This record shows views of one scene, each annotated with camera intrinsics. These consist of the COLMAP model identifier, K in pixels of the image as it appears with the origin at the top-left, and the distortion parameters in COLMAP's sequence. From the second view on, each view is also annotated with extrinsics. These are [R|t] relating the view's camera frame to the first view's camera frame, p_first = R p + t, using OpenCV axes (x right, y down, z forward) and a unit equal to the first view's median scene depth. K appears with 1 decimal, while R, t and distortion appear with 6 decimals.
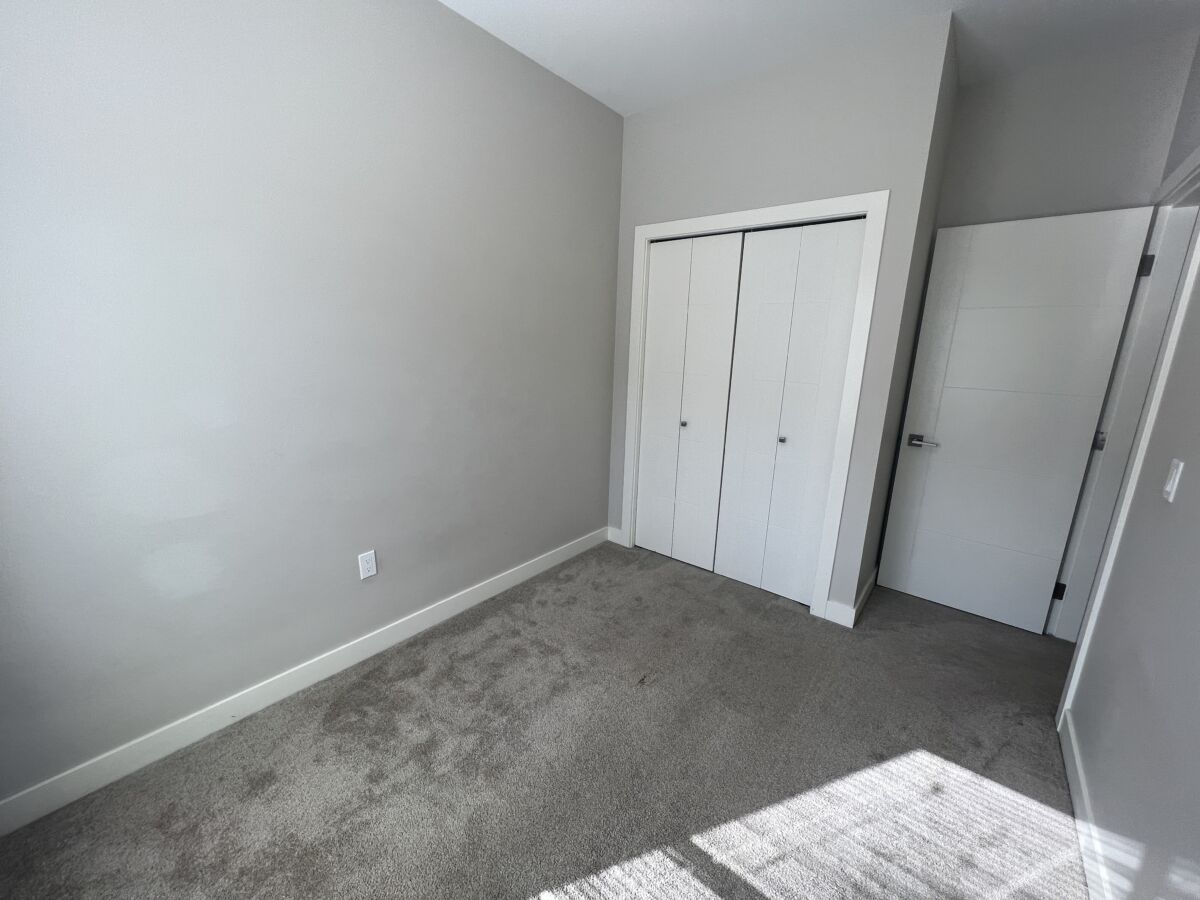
lens RADIAL K [[477.5, 0, 597.5], [0, 477.5, 449.1], [0, 0, 1]] dist [0.000067, 0.000141]
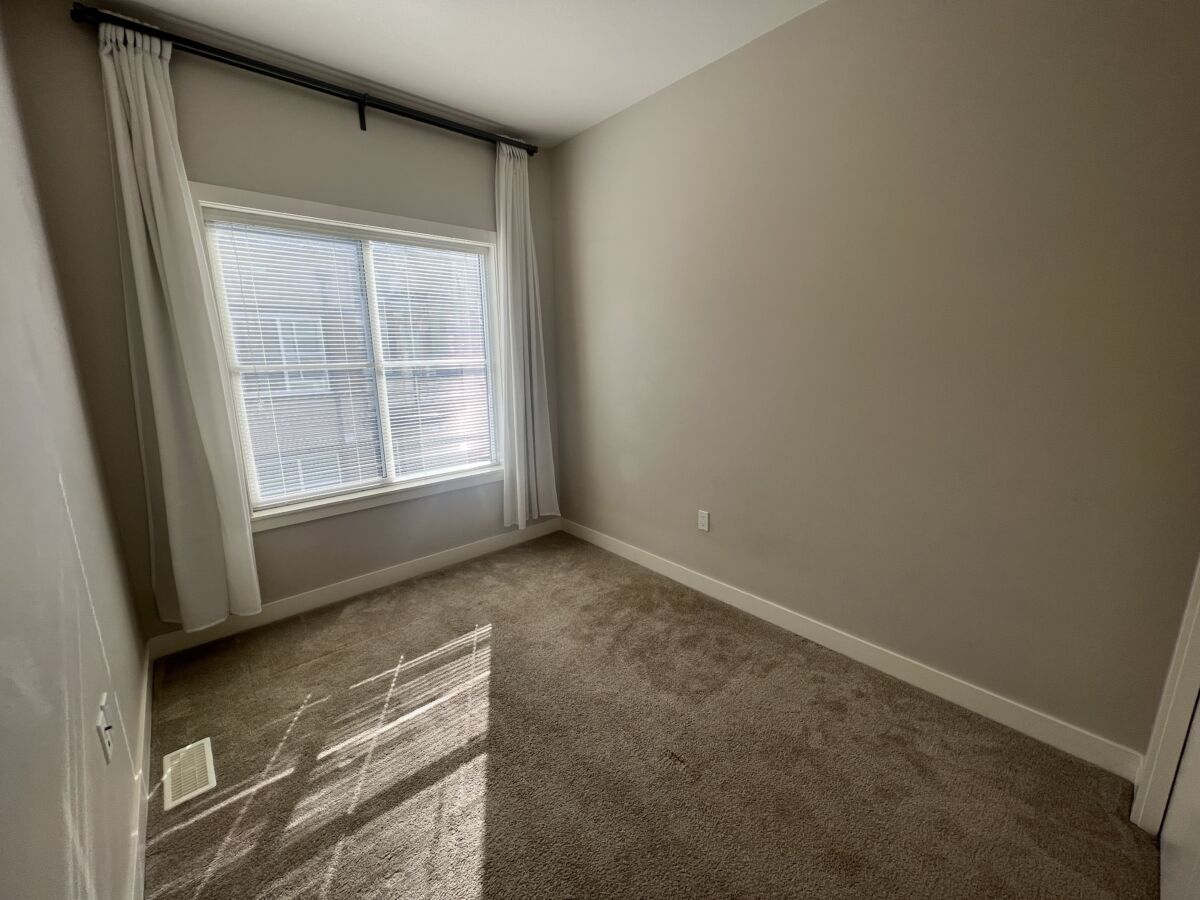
lens RADIAL K [[477.5, 0, 597.5], [0, 477.5, 449.1], [0, 0, 1]] dist [0.000067, 0.000141]
pose [[-0.164618, 0.174300, -0.970835, 1.074018], [-0.211111, 0.955228, 0.207295, -0.205659], [0.963500, 0.239079, -0.120451, 1.118195]]
